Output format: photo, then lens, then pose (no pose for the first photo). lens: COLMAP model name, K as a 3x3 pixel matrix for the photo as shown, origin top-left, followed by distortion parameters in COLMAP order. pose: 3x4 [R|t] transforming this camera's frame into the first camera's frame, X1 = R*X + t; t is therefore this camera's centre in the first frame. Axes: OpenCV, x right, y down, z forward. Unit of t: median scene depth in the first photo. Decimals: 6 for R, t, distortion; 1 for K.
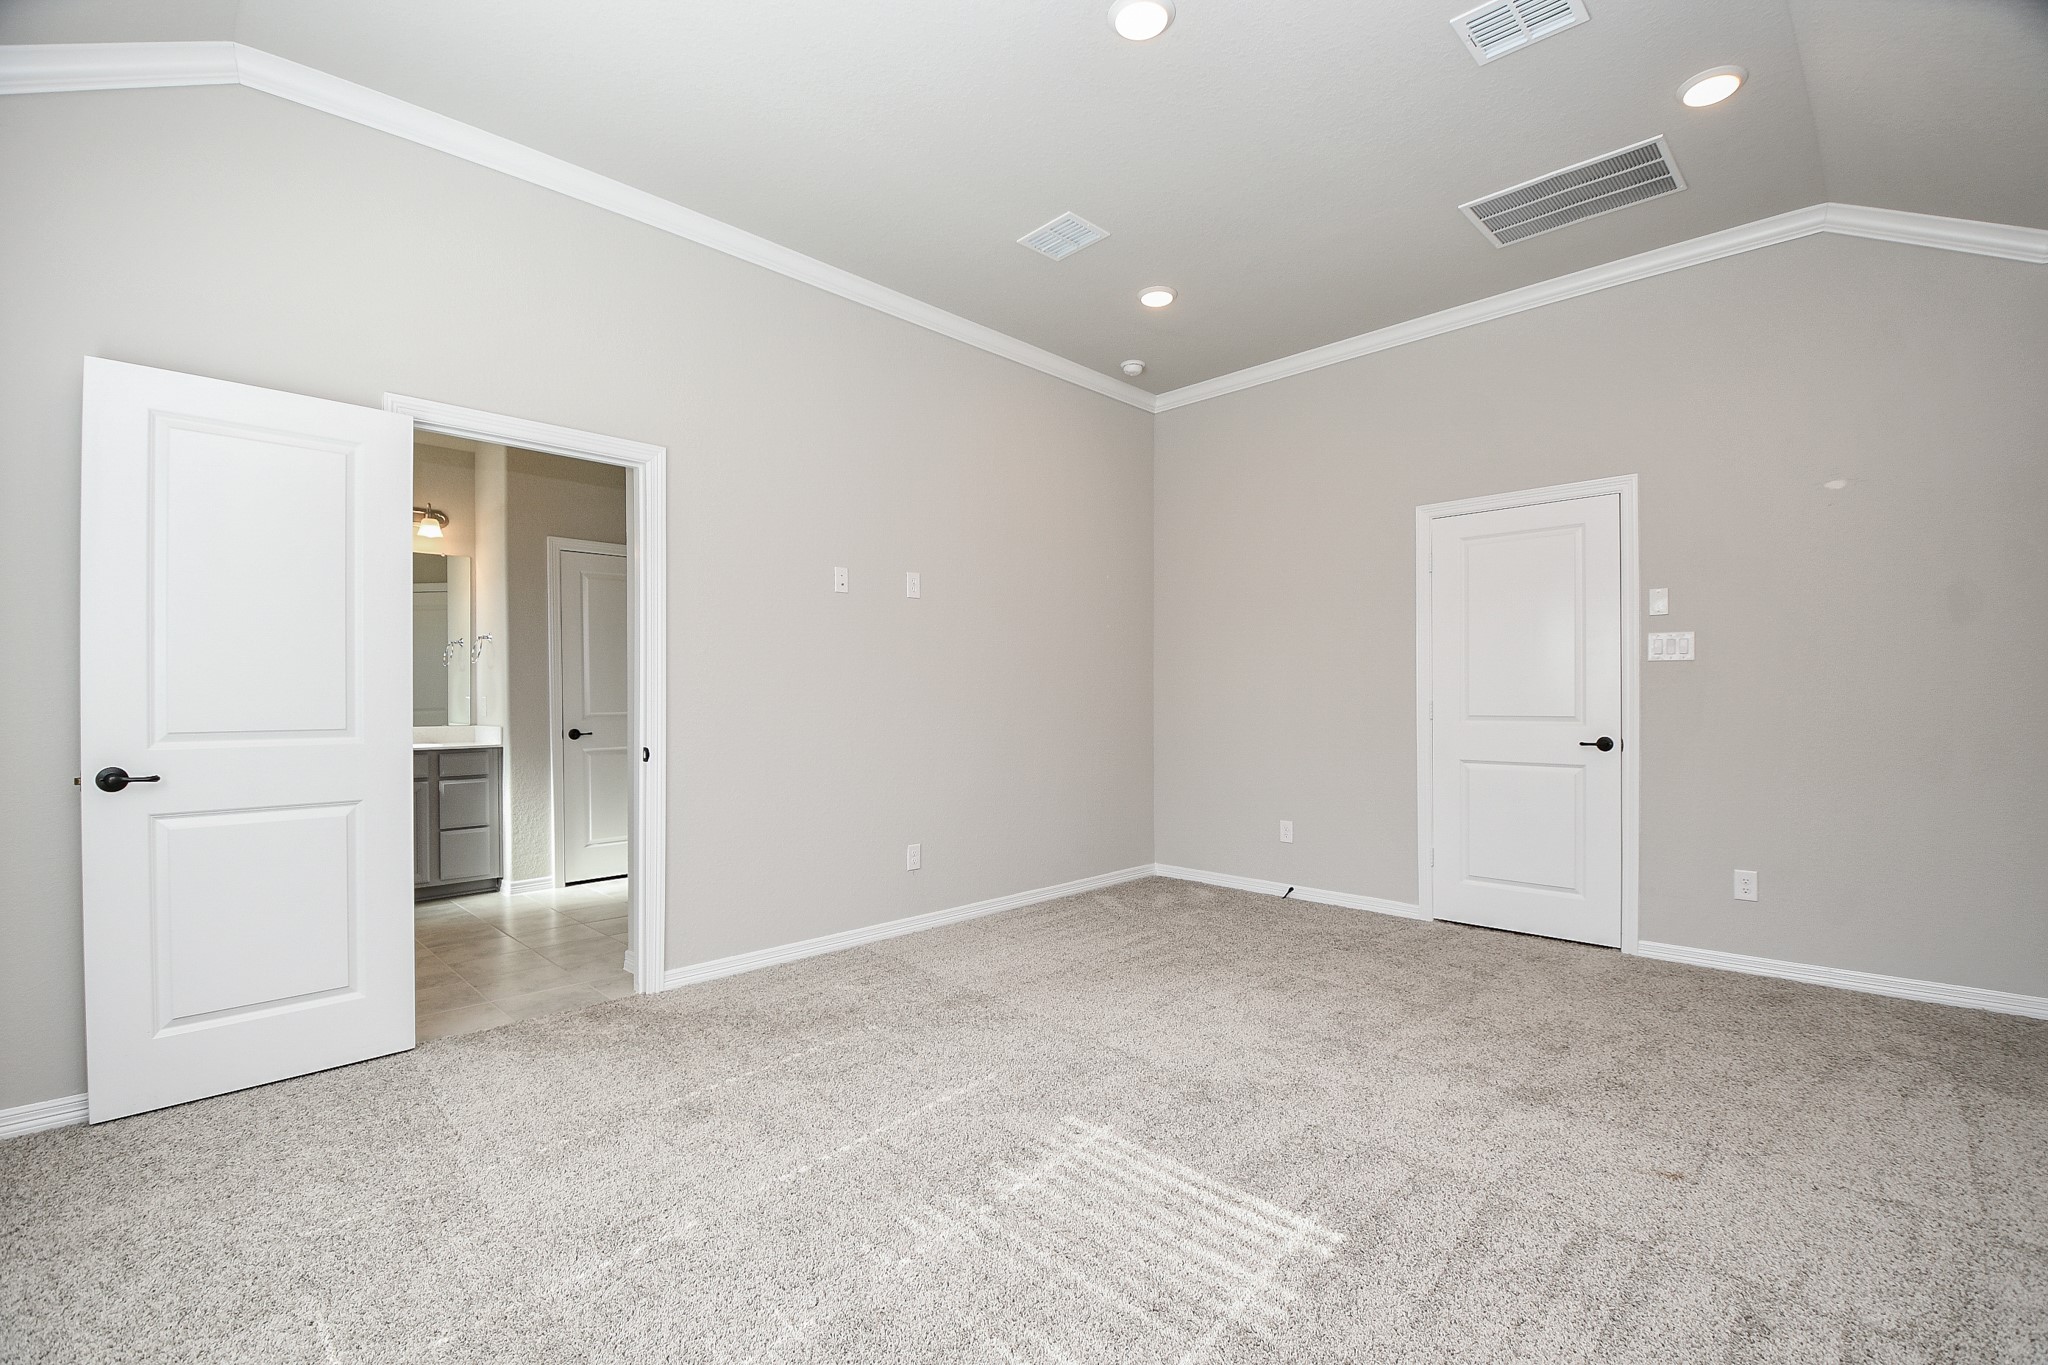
lens RADIAL K [[901.4, 0, 1035.0], [0, 901.4, 696.3], [0, 0, 1]] dist [0.002900, -0.016427]
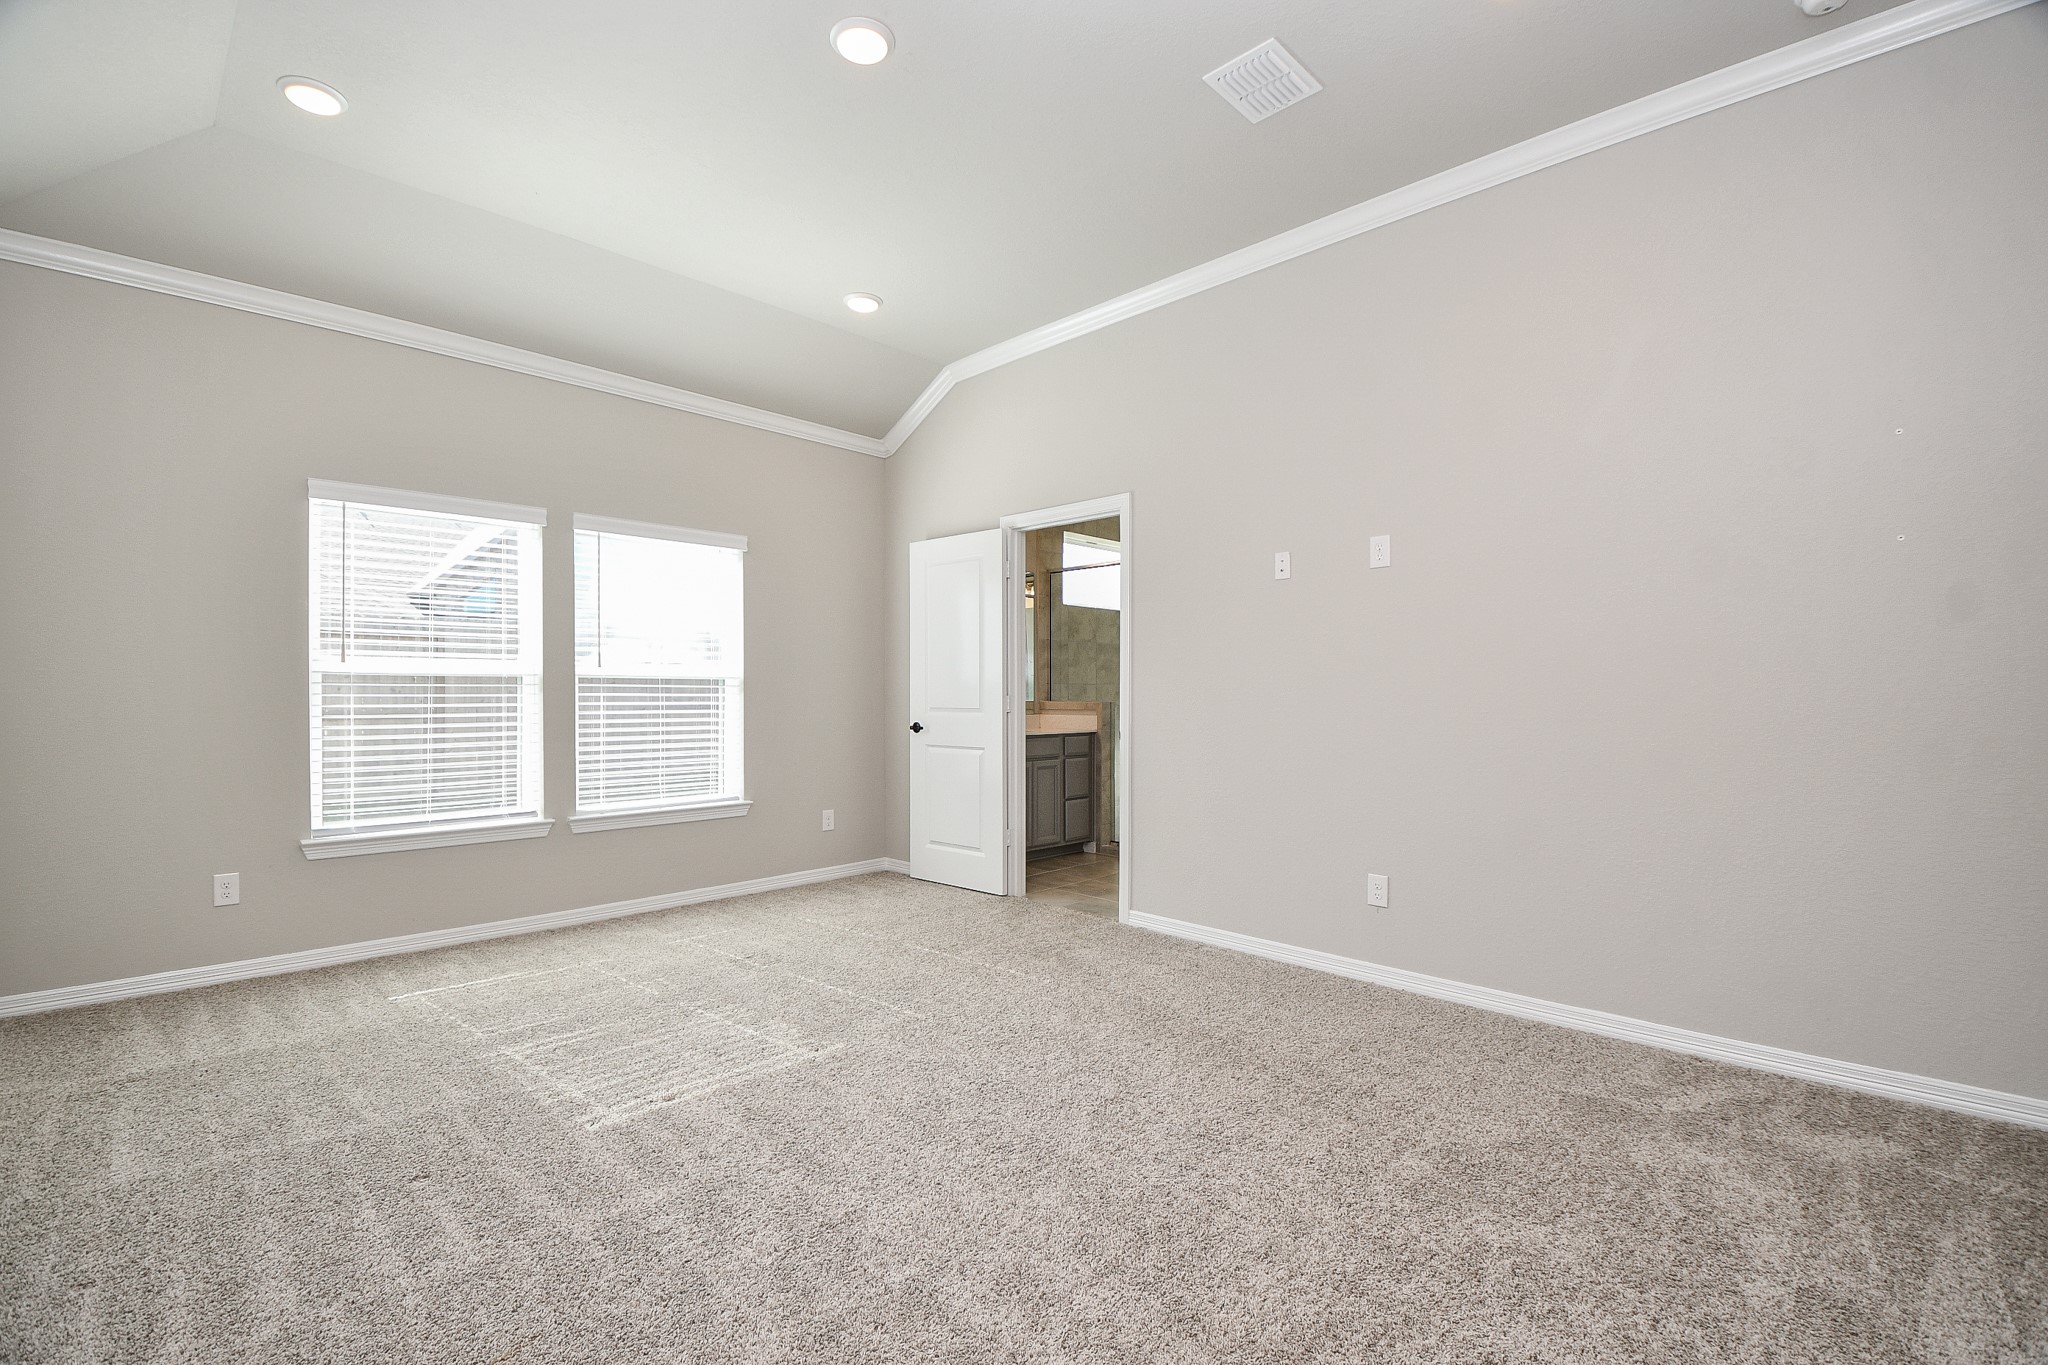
lens RADIAL K [[901.4, 0, 1035.0], [0, 901.4, 696.3], [0, 0, 1]] dist [0.002900, -0.016427]
pose [[-0.006808, 0.002951, -0.999972, 0.816731], [-0.002202, 0.999993, 0.002966, 0.004249], [0.999974, 0.002222, -0.006801, 0.850556]]
